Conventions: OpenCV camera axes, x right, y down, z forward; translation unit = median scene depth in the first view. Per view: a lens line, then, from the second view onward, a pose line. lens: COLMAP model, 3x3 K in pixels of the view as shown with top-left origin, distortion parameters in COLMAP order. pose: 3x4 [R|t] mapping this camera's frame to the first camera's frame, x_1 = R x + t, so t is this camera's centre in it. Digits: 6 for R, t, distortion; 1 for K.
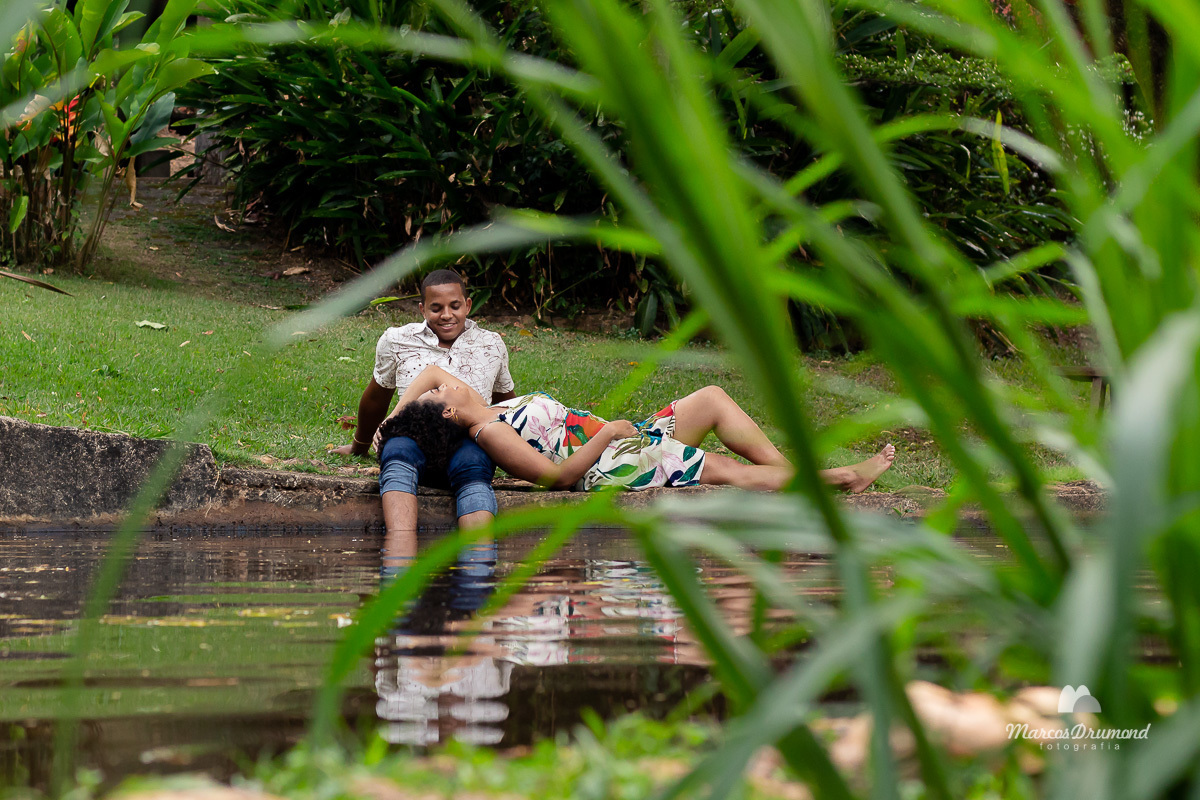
lens RADIAL K [[3597.7, 0, 601.5], [0, 3597.7, 400.8], [0, 0, 1]] dist [-0.072846, 0.000000]
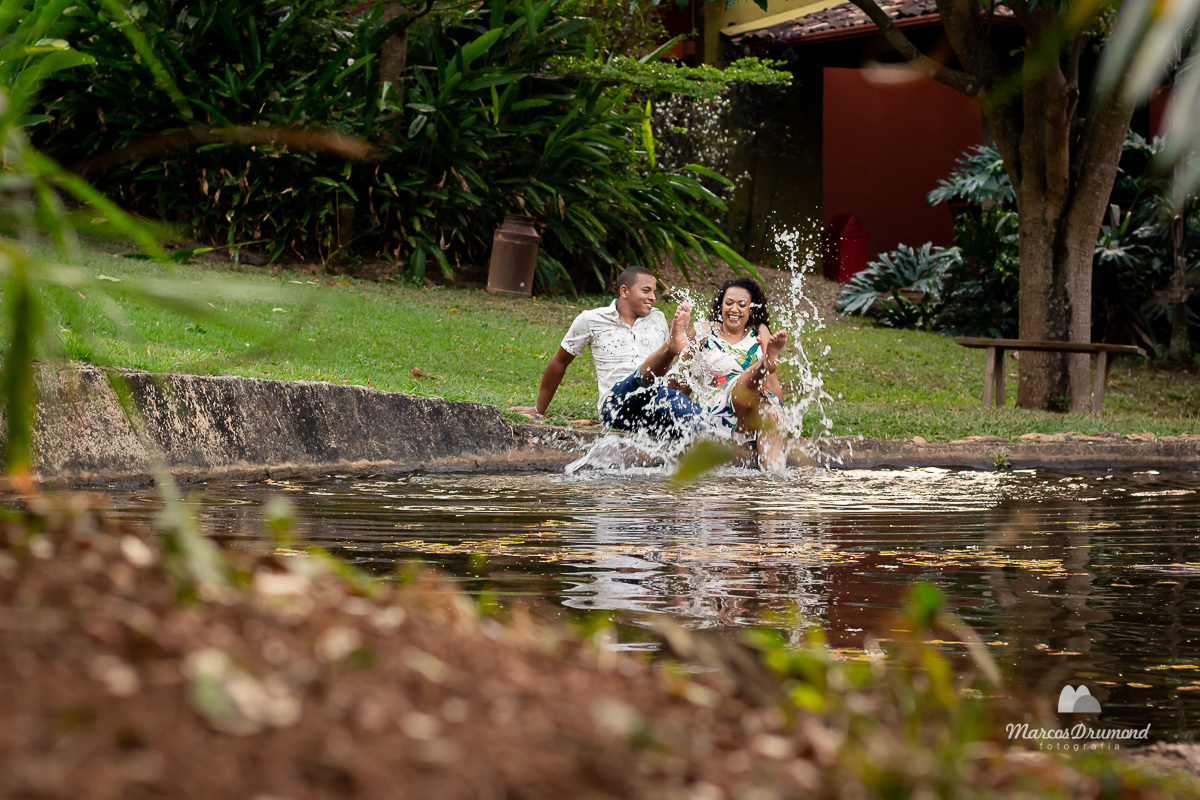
lens RADIAL K [[3597.7, 0, 599.6], [0, 3597.7, 400.4], [0, 0, 1]] dist [-0.072846, 0.000000]
pose [[0.946037, -0.000021, 0.324059, -0.514966], [-0.014126, 0.999047, 0.041303, -0.046582], [-0.323750, -0.043652, 0.945135, -0.293320]]
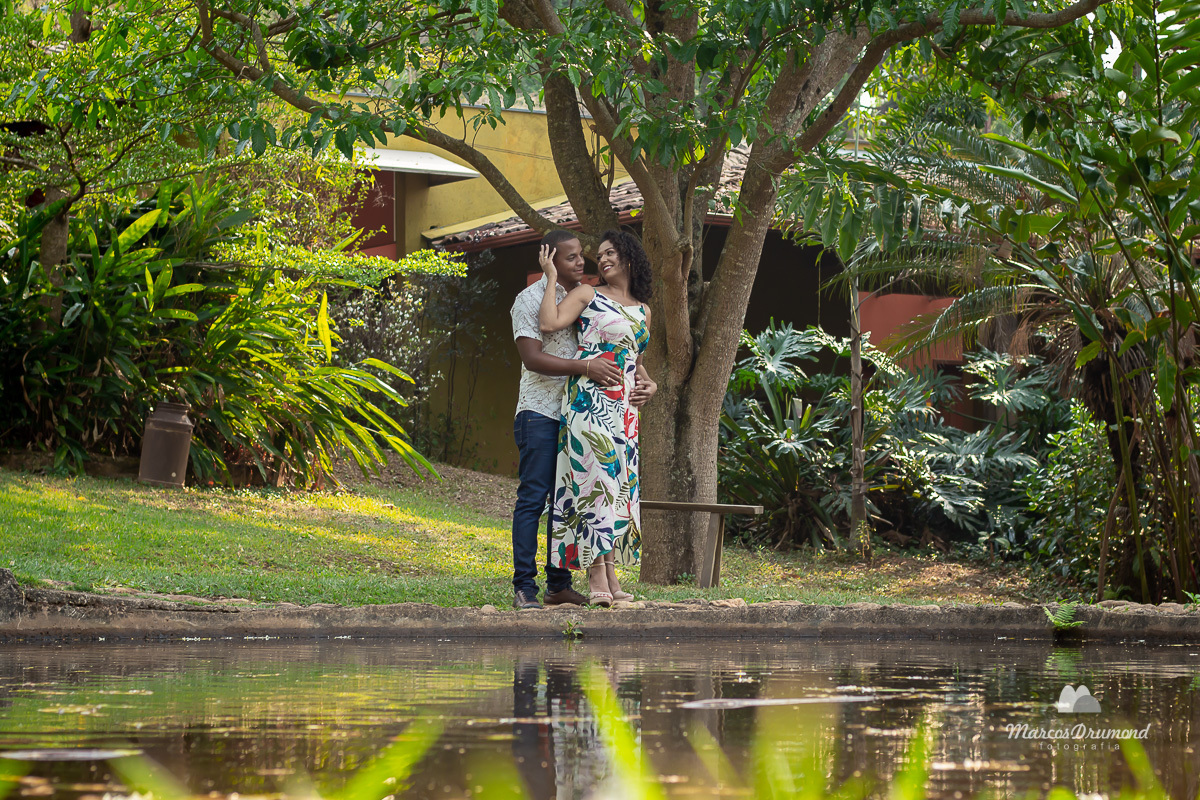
lens RADIAL K [[3597.7, 0, 598.8], [0, 3597.7, 399.6], [0, 0, 1]] dist [-0.072846, 0.000000]
pose [[0.917010, 0.018204, 0.398449, -0.414318], [-0.012353, 0.999775, -0.017246, -0.026843], [-0.398673, 0.010893, 0.917028, -0.197443]]
